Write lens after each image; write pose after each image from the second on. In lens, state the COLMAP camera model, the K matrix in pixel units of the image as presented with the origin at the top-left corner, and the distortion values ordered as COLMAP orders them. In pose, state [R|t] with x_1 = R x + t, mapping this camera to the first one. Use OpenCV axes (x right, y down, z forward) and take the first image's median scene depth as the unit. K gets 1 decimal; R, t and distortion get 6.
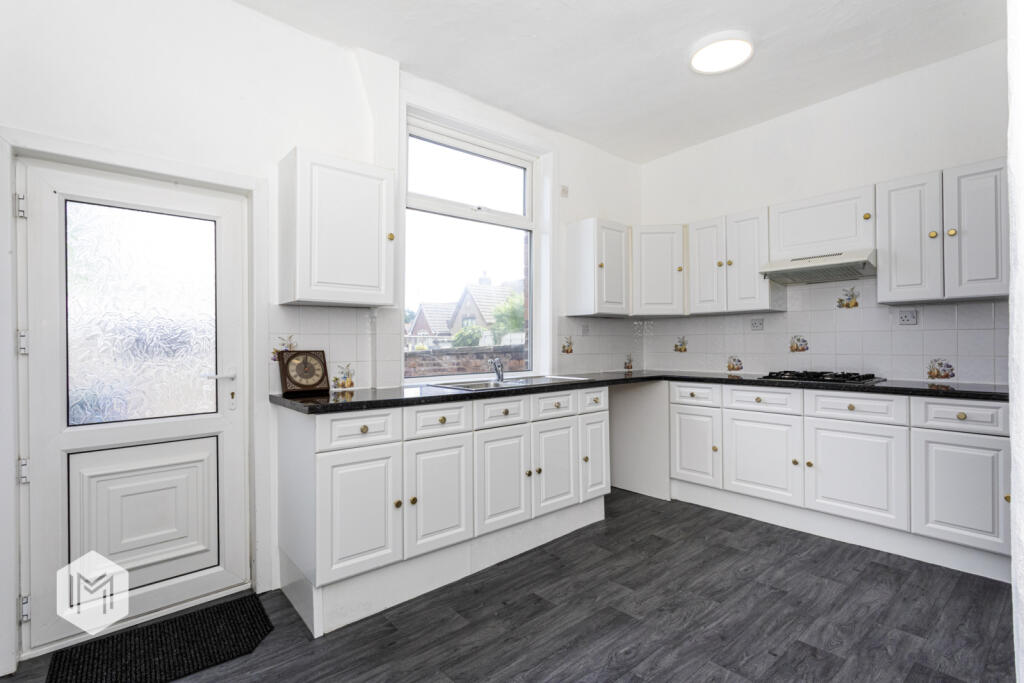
lens RADIAL K [[483.7, 0, 512.0], [0, 483.7, 341.5], [0, 0, 1]] dist [0.002811, 0.000903]
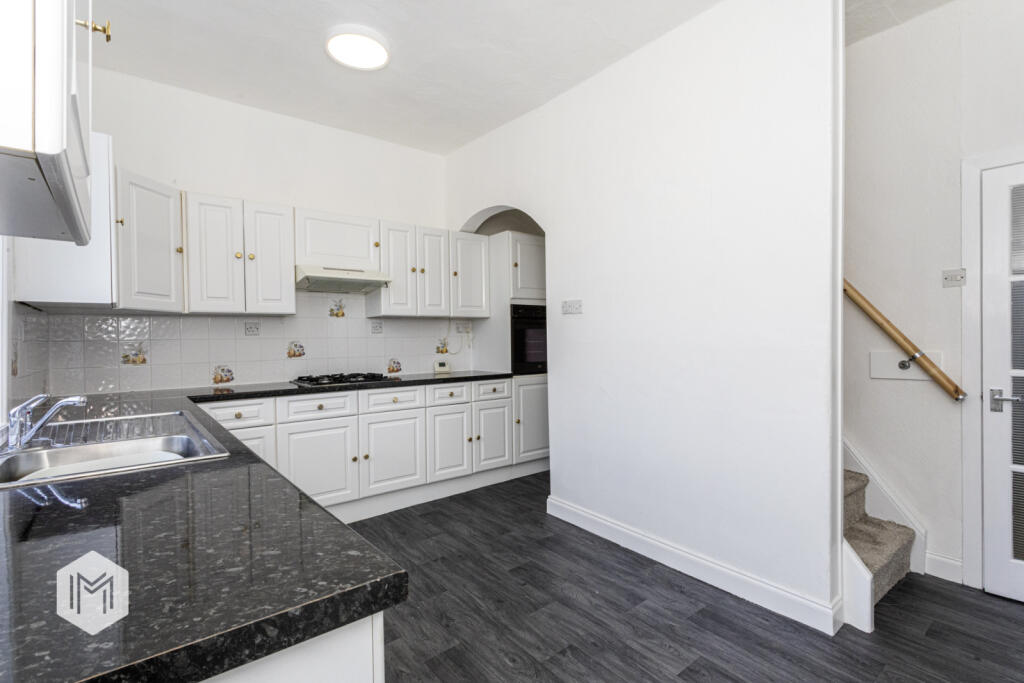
lens RADIAL K [[483.7, 0, 512.0], [0, 483.7, 341.5], [0, 0, 1]] dist [0.002811, 0.000903]
pose [[0.022120, 0.009805, 0.999707, -0.573749], [0.017074, 0.999802, -0.010184, 0.008375], [-0.999610, 0.017294, 0.021948, 0.751121]]
